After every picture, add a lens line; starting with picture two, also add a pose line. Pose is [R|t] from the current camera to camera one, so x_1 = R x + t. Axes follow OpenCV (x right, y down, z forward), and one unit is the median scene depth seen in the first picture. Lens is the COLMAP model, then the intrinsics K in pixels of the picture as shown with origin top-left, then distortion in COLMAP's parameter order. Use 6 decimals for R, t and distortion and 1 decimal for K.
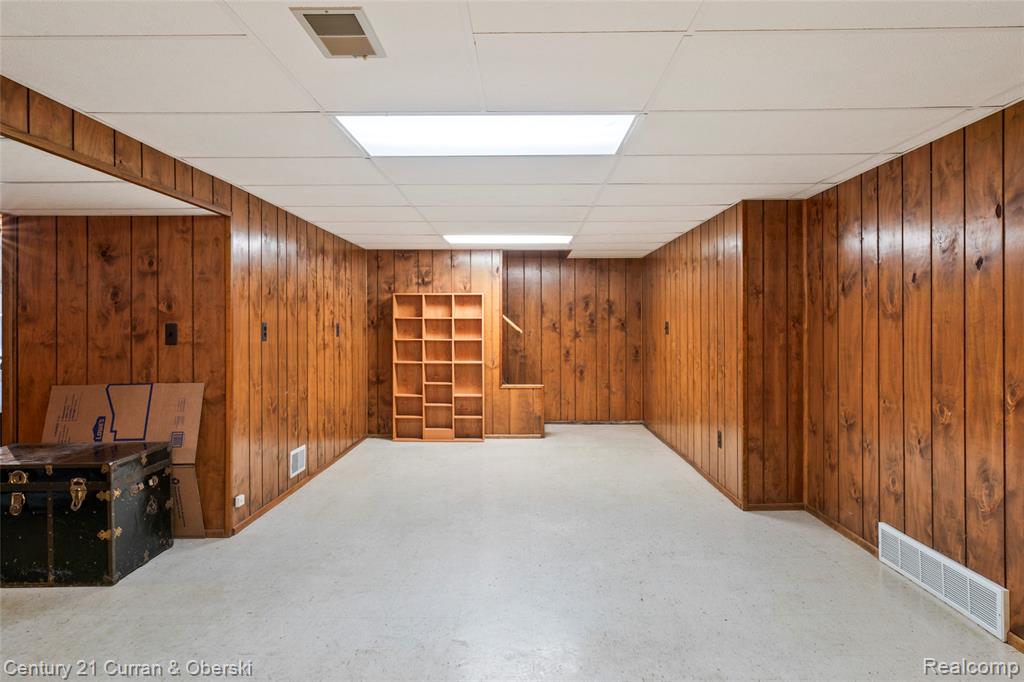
lens RADIAL K [[603.8, 0, 514.4], [0, 603.8, 331.7], [0, 0, 1]] dist [0.000504, -0.000145]
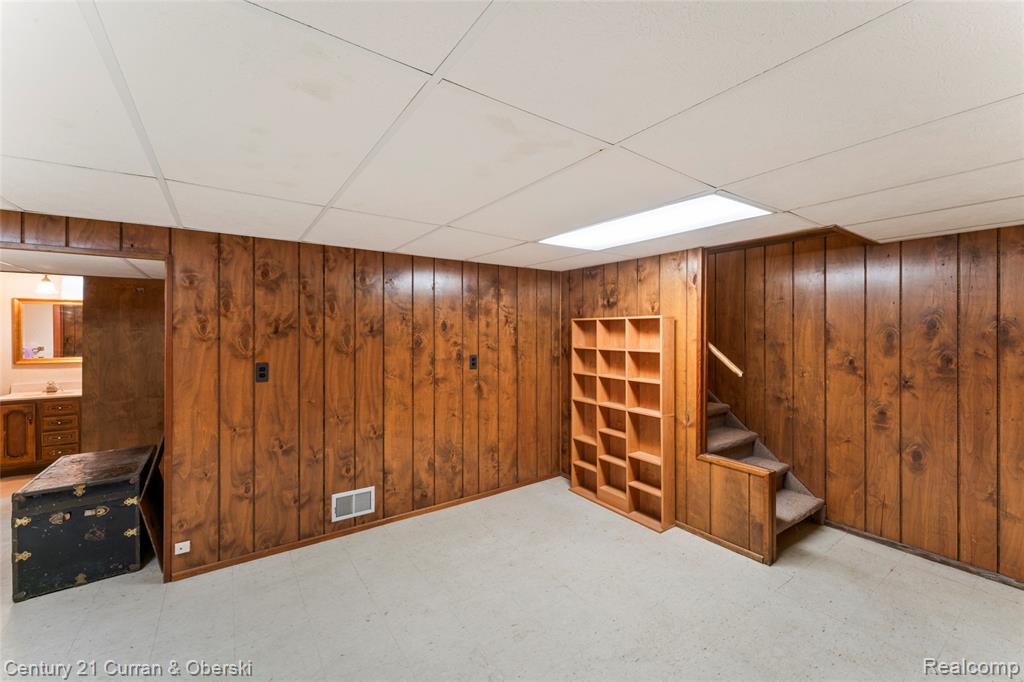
lens RADIAL K [[410.7, 0, 511.5], [0, 410.7, 332.5], [0, 0, 1]] dist [0.000096, 0.000183]
pose [[0.585961, 0.004151, -0.810329, 0.219485], [-0.009945, 0.999948, -0.002070, -0.040710], [0.810278, 0.009272, 0.585972, 0.571925]]
